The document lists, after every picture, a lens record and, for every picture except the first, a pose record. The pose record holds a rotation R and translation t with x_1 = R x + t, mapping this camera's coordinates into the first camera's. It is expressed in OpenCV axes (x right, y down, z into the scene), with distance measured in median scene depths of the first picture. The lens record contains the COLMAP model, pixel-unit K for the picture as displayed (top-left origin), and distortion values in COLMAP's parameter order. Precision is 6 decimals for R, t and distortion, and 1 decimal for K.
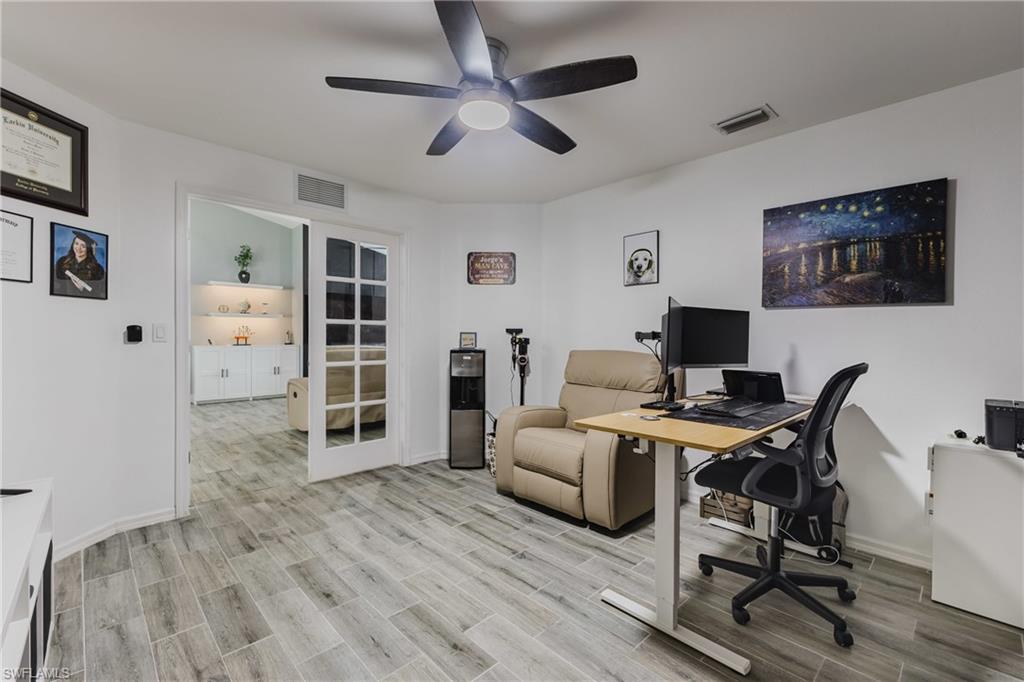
lens RADIAL K [[436.3, 0, 514.0], [0, 436.3, 337.4], [0, 0, 1]] dist [0.000870, 0.000025]
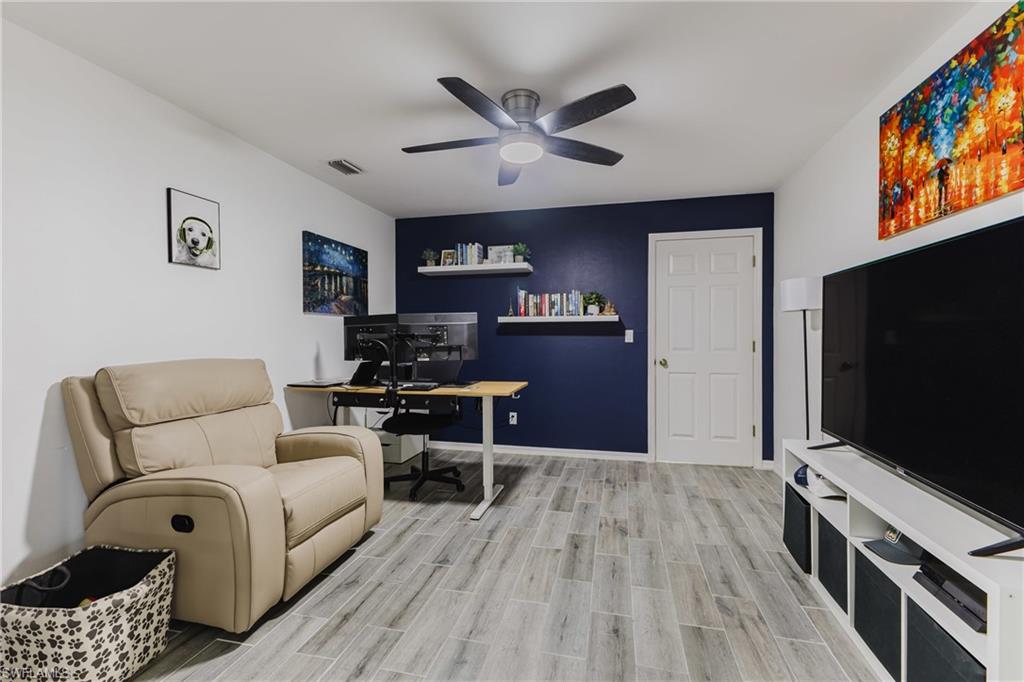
lens RADIAL K [[440.0, 0, 514.2], [0, 440.0, 340.5], [0, 0, 1]] dist [0.012520, 0.000085]
pose [[-0.535788, -0.016580, 0.844190, -0.850320], [0.004475, 0.999737, 0.022475, -0.017832], [-0.844341, 0.015820, -0.535573, 1.313890]]
